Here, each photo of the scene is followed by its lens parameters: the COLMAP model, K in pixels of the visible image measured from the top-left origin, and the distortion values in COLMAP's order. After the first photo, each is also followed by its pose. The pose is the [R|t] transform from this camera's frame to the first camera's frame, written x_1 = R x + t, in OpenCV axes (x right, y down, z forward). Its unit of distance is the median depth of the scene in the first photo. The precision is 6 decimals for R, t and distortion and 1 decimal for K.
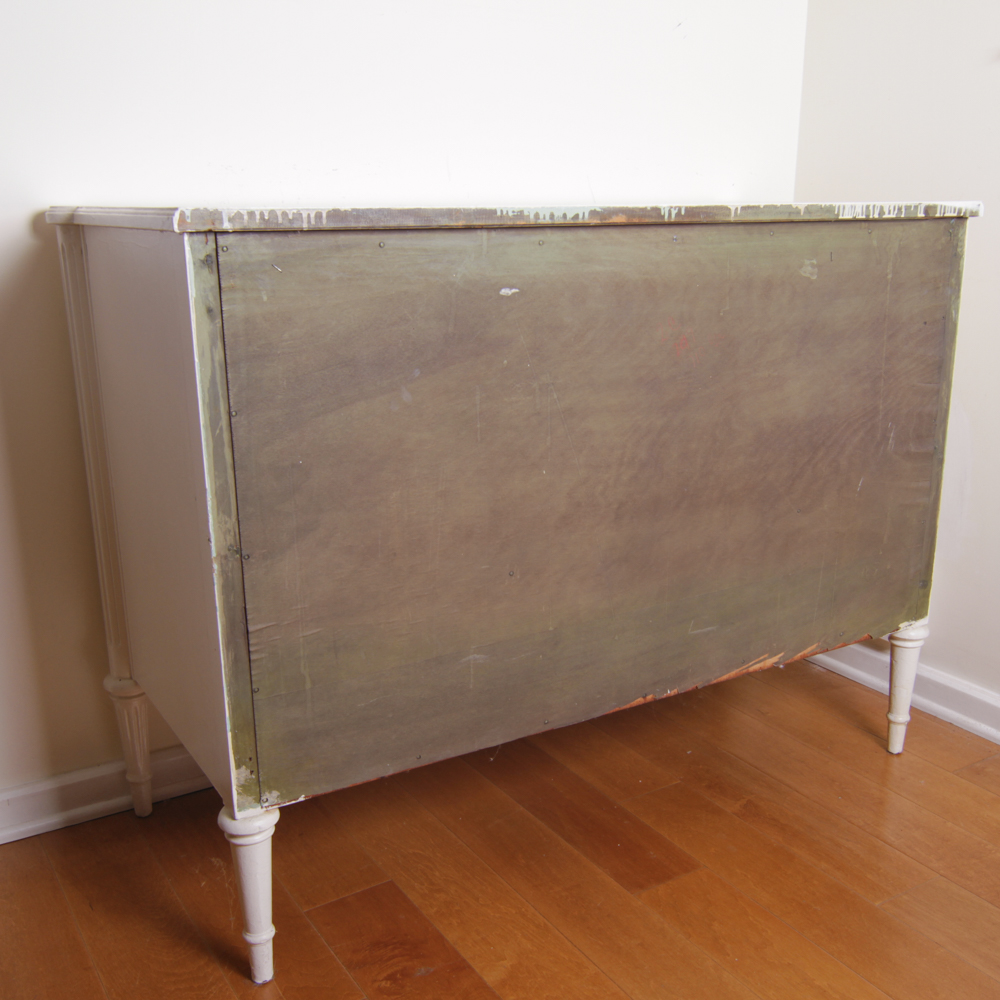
lens RADIAL K [[1077.0, 0, 501.7], [0, 1077.0, 499.6], [0, 0, 1]] dist [0.002943, 0.000000]
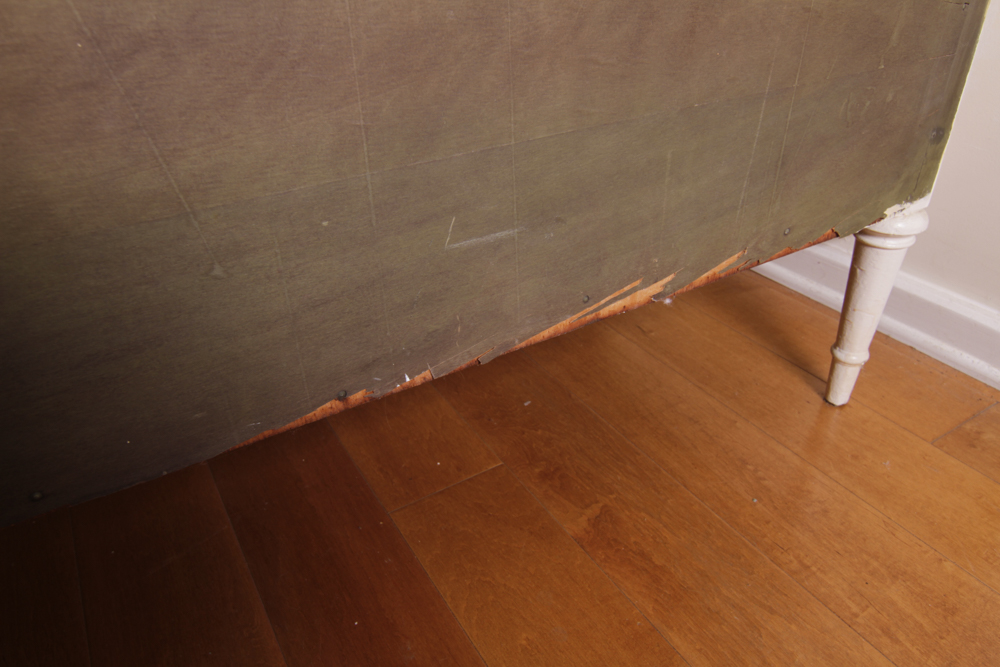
lens RADIAL K [[794.9, 0, 495.1], [0, 794.9, 327.9], [0, 0, 1]] dist [-0.000921, -0.017884]
pose [[0.999613, -0.017213, 0.021870, 0.145912], [0.010497, 0.960947, 0.276534, 0.054597], [-0.025776, -0.276198, 0.960755, 0.548998]]
